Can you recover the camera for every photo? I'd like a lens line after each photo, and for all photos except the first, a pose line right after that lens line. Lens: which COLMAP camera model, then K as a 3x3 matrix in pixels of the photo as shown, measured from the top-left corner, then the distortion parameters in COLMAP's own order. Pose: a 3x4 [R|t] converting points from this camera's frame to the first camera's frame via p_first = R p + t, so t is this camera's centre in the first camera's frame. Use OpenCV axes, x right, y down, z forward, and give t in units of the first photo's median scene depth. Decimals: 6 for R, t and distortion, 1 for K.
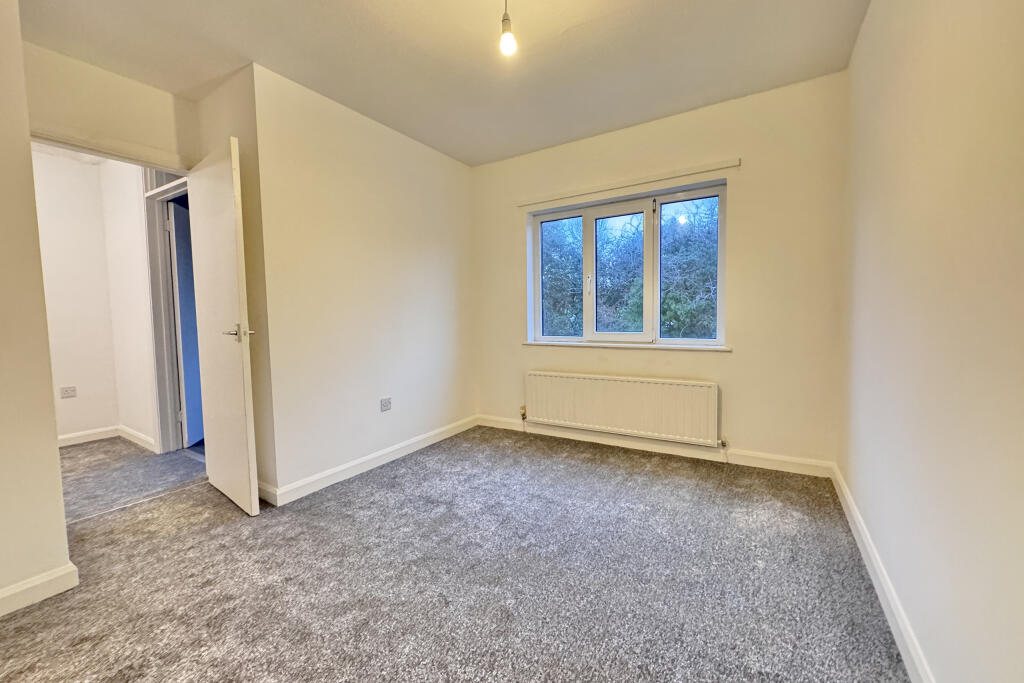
lens RADIAL K [[407.1, 0, 511.5], [0, 407.1, 340.2], [0, 0, 1]] dist [-0.001892, 0.000451]
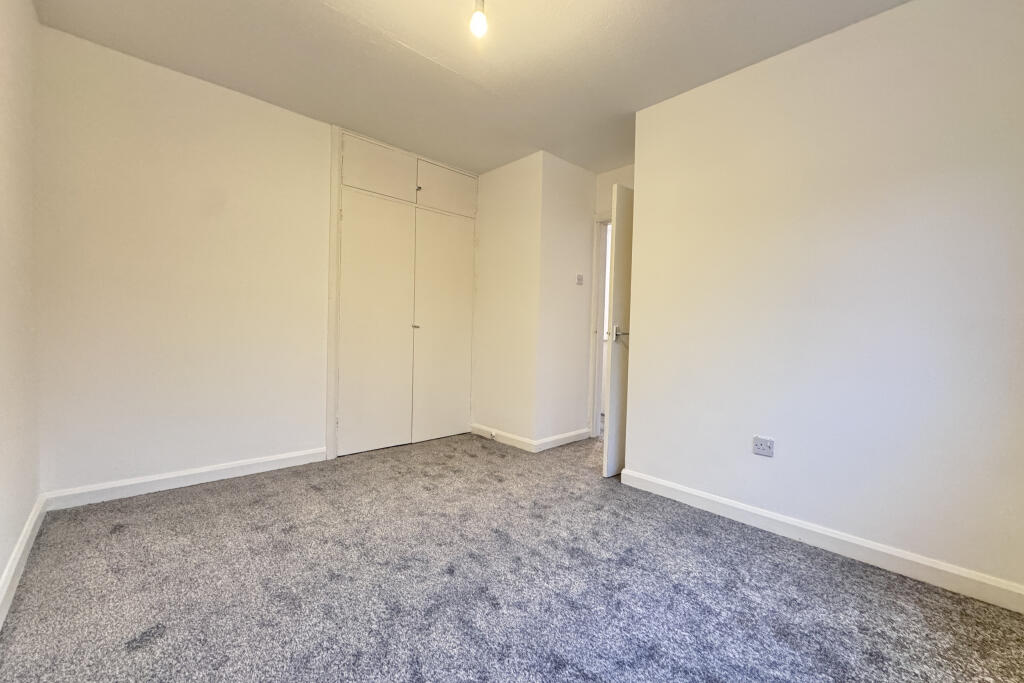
lens RADIAL K [[407.1, 0, 513.0], [0, 407.1, 346.3], [0, 0, 1]] dist [-0.001892, 0.000451]
pose [[-0.253590, 0.050377, -0.965999, 0.508480], [-0.083676, 0.993757, 0.073791, -0.035588], [0.963686, 0.099544, -0.247791, 0.777901]]
